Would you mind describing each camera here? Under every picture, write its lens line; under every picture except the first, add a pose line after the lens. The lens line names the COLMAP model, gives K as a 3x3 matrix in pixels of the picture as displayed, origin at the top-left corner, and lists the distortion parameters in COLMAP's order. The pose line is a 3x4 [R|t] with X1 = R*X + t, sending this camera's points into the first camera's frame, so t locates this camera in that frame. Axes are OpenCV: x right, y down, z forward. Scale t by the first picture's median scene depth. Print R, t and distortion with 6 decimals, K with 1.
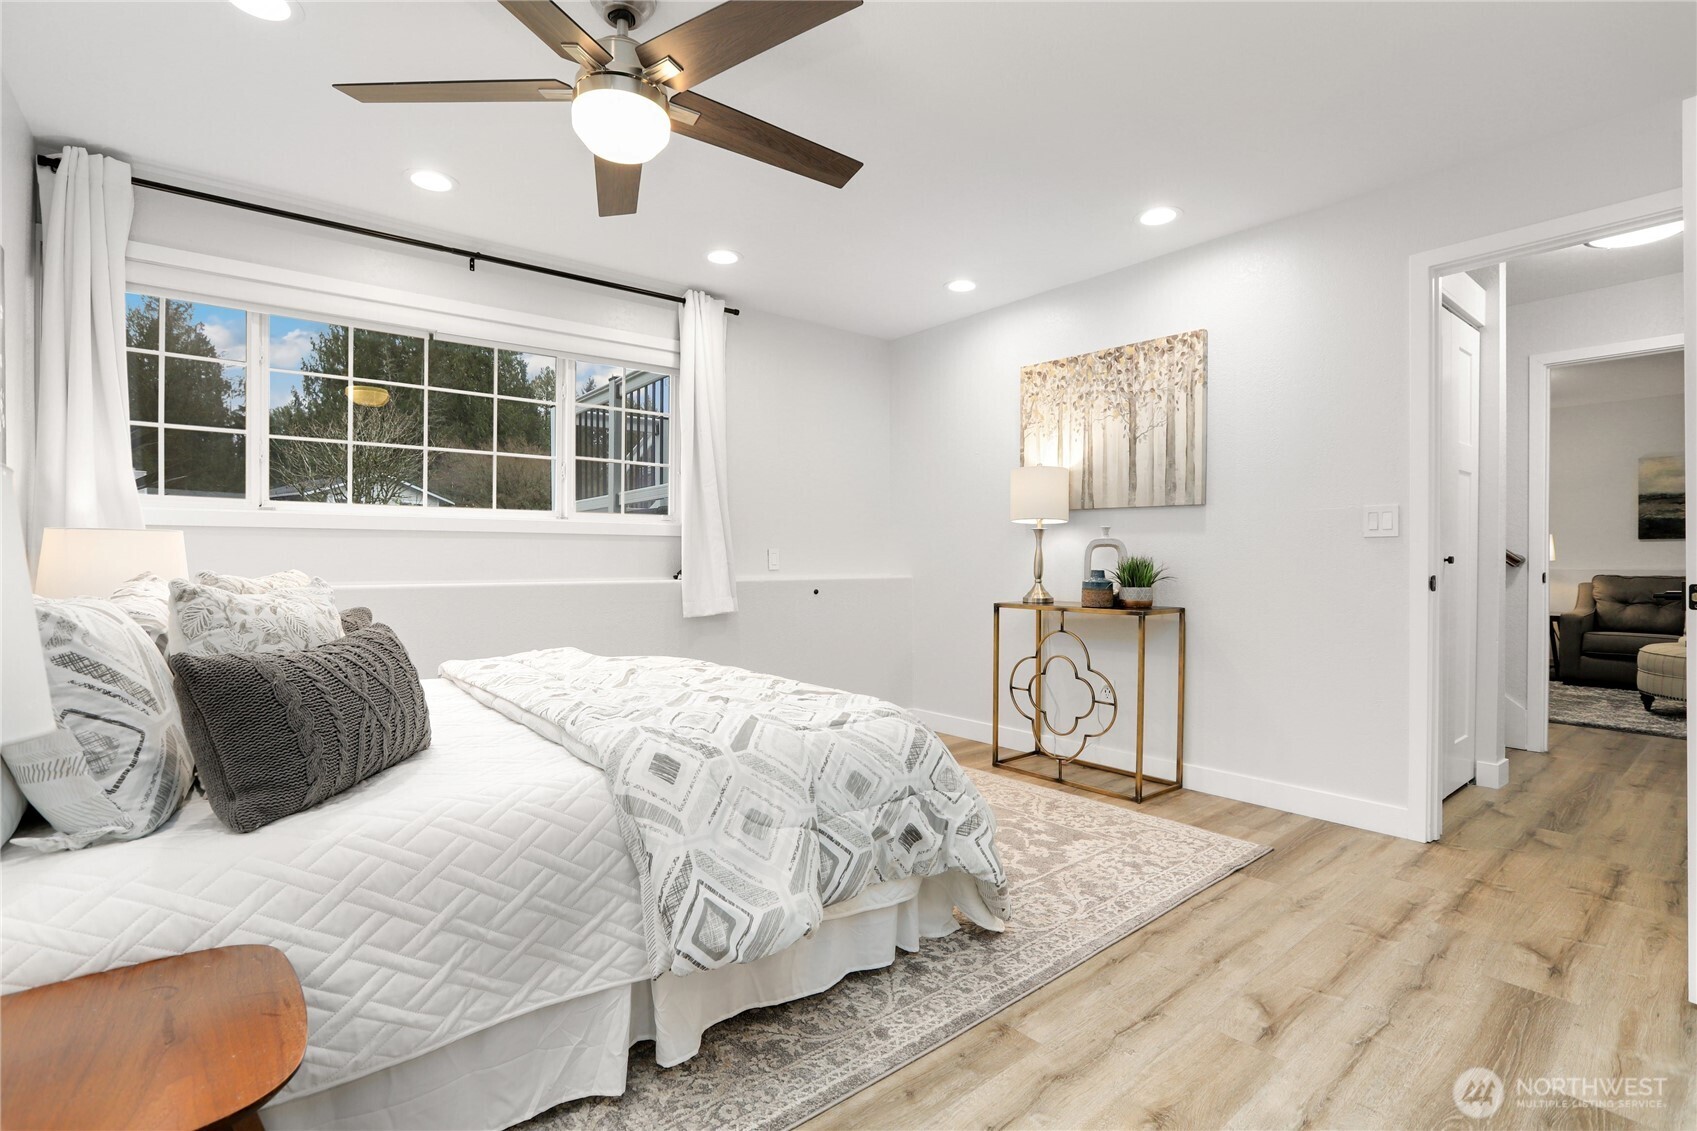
lens RADIAL K [[798.3, 0, 849.8], [0, 798.3, 566.7], [0, 0, 1]] dist [-0.036412, 0.013905]
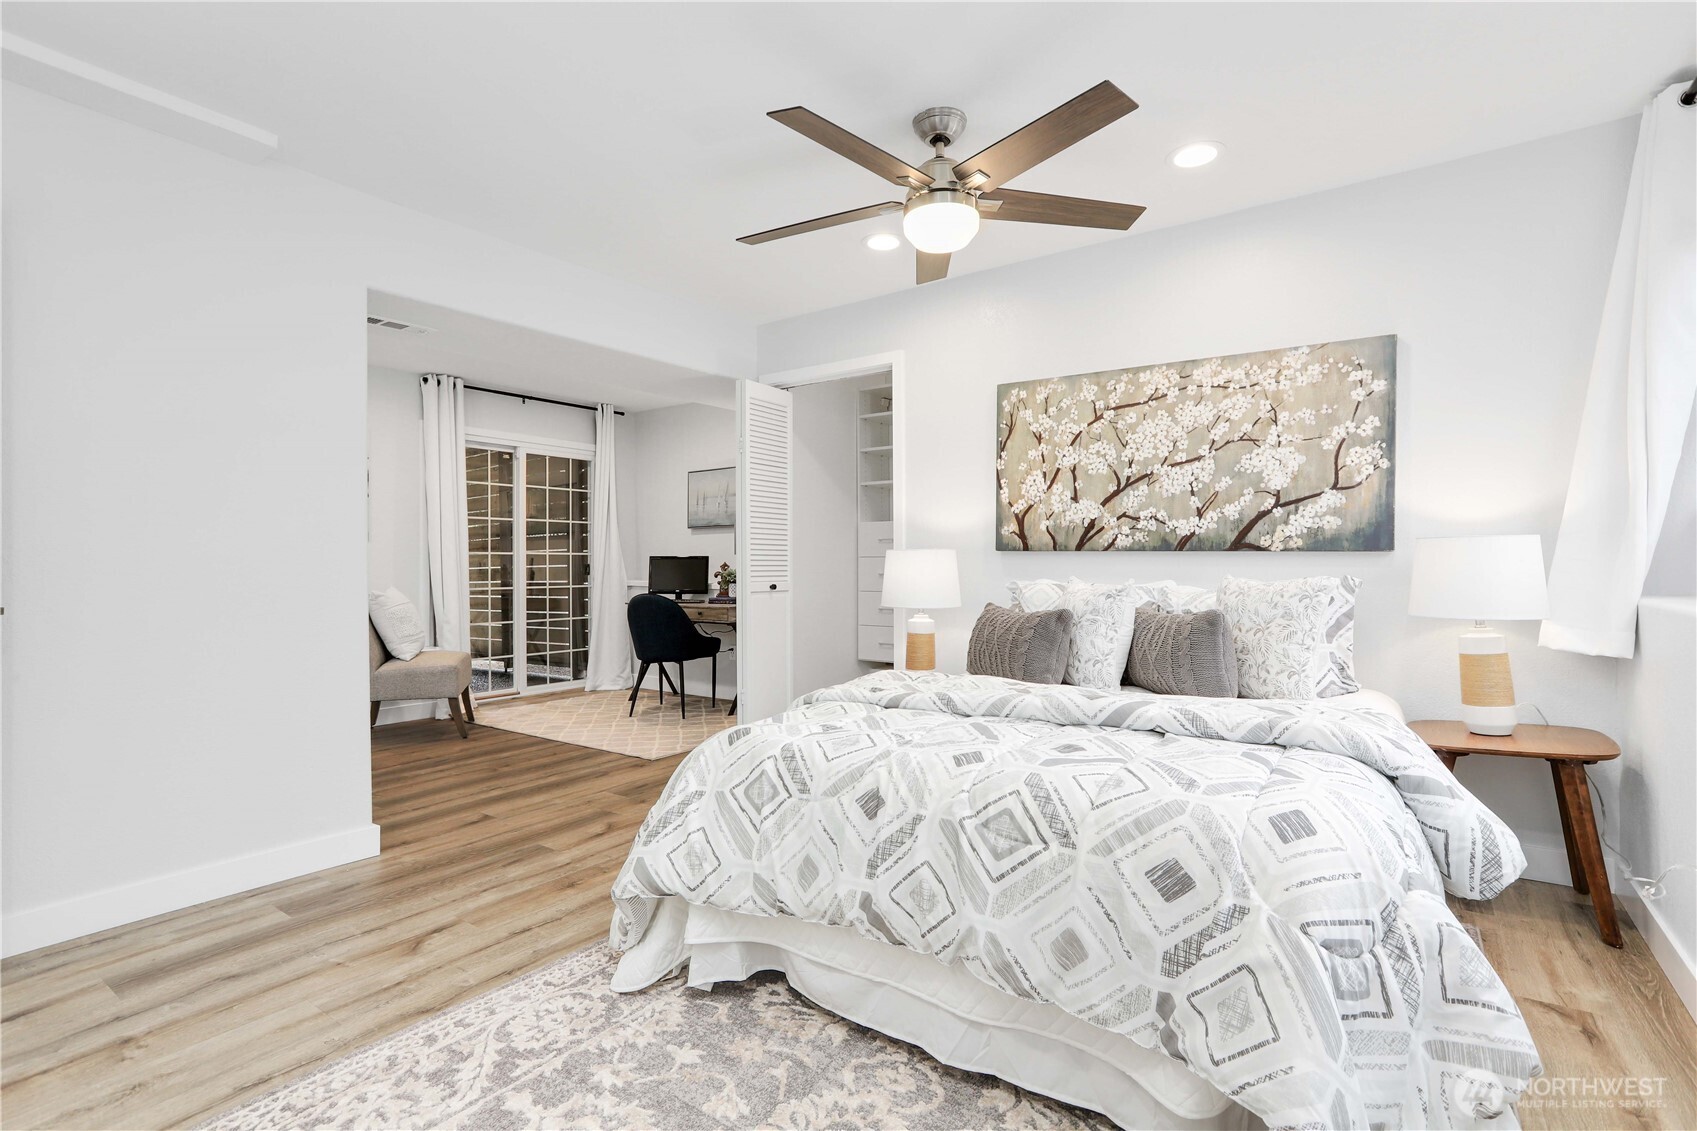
lens RADIAL K [[798.3, 0, 859.7], [0, 798.3, 568.0], [0, 0, 1]] dist [-0.036412, 0.013905]
pose [[-0.961019, 0.009118, -0.276331, 0.141095], [0.005042, 0.999868, 0.015458, -0.020085], [0.276436, 0.013462, -0.960938, 1.612010]]
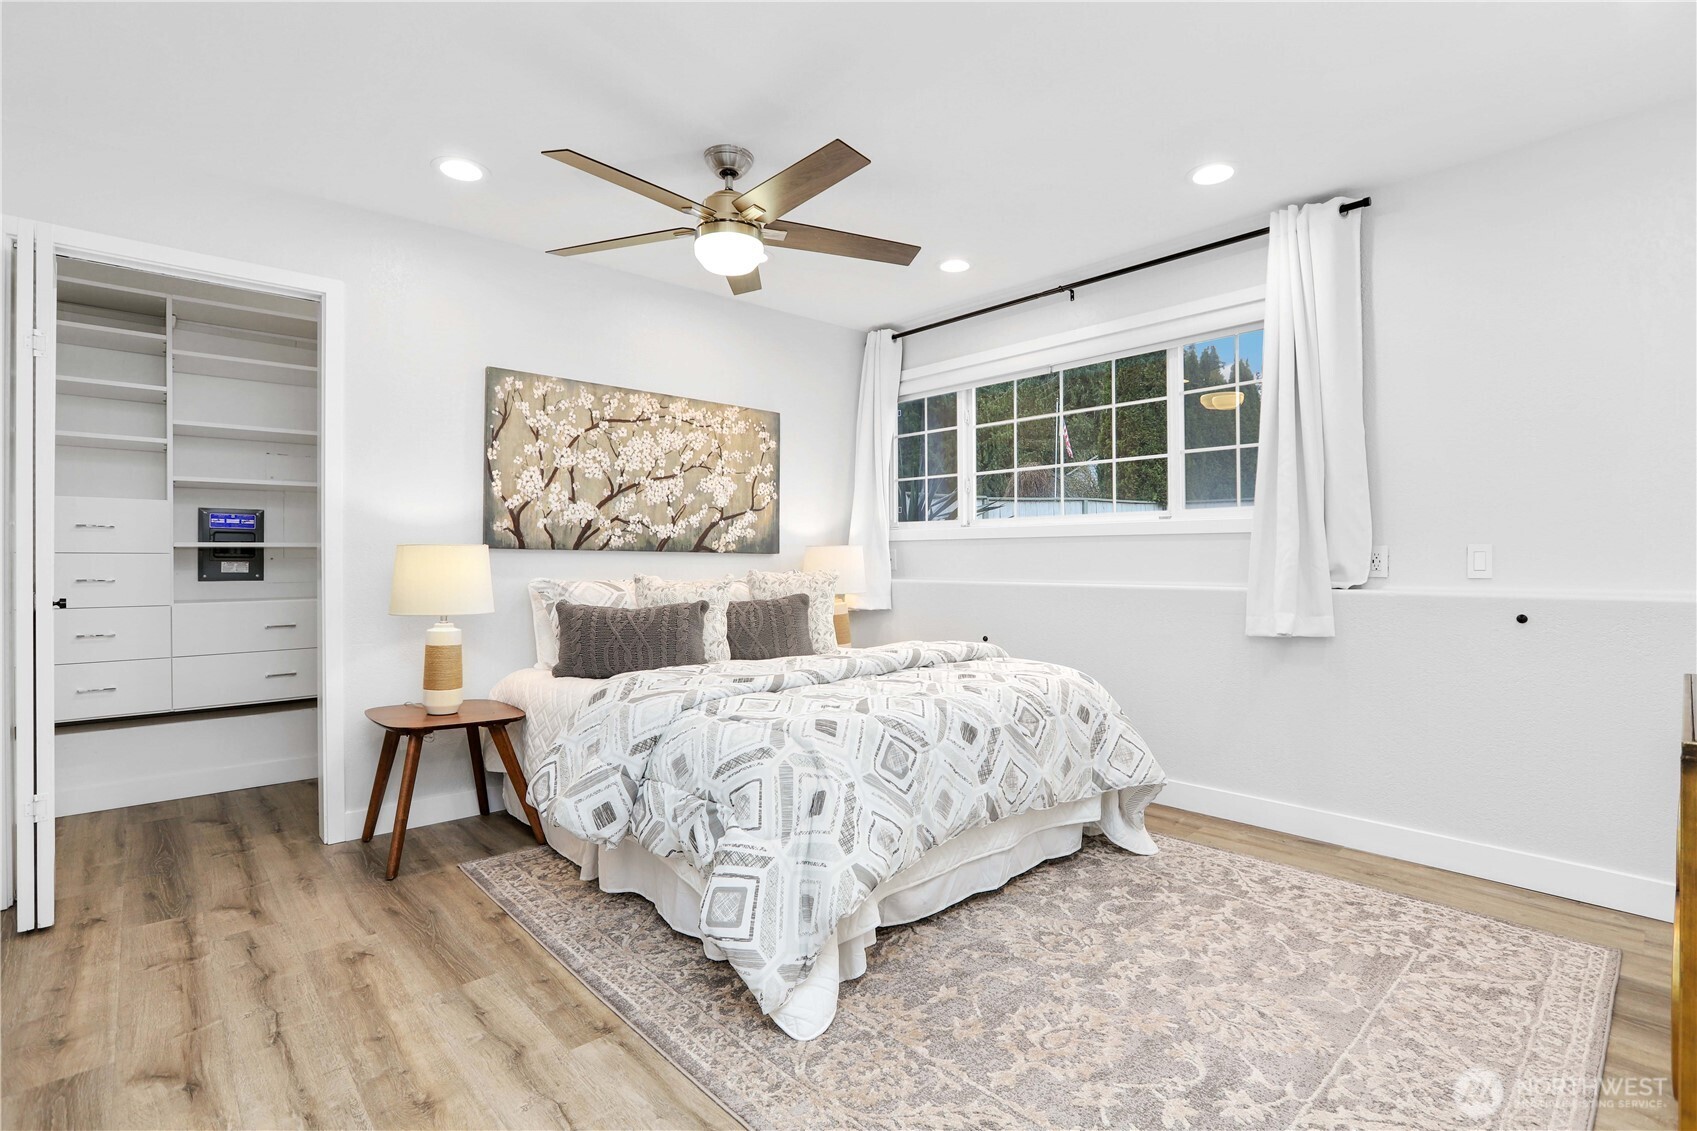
lens RADIAL K [[798.3, 0, 853.5], [0, 798.3, 552.0], [0, 0, 1]] dist [-0.036412, 0.013905]
pose [[0.055104, -0.005882, -0.998463, 0.821095], [-0.005923, 0.999963, -0.006217, -0.016821], [0.998463, 0.006257, 0.055067, 0.842570]]
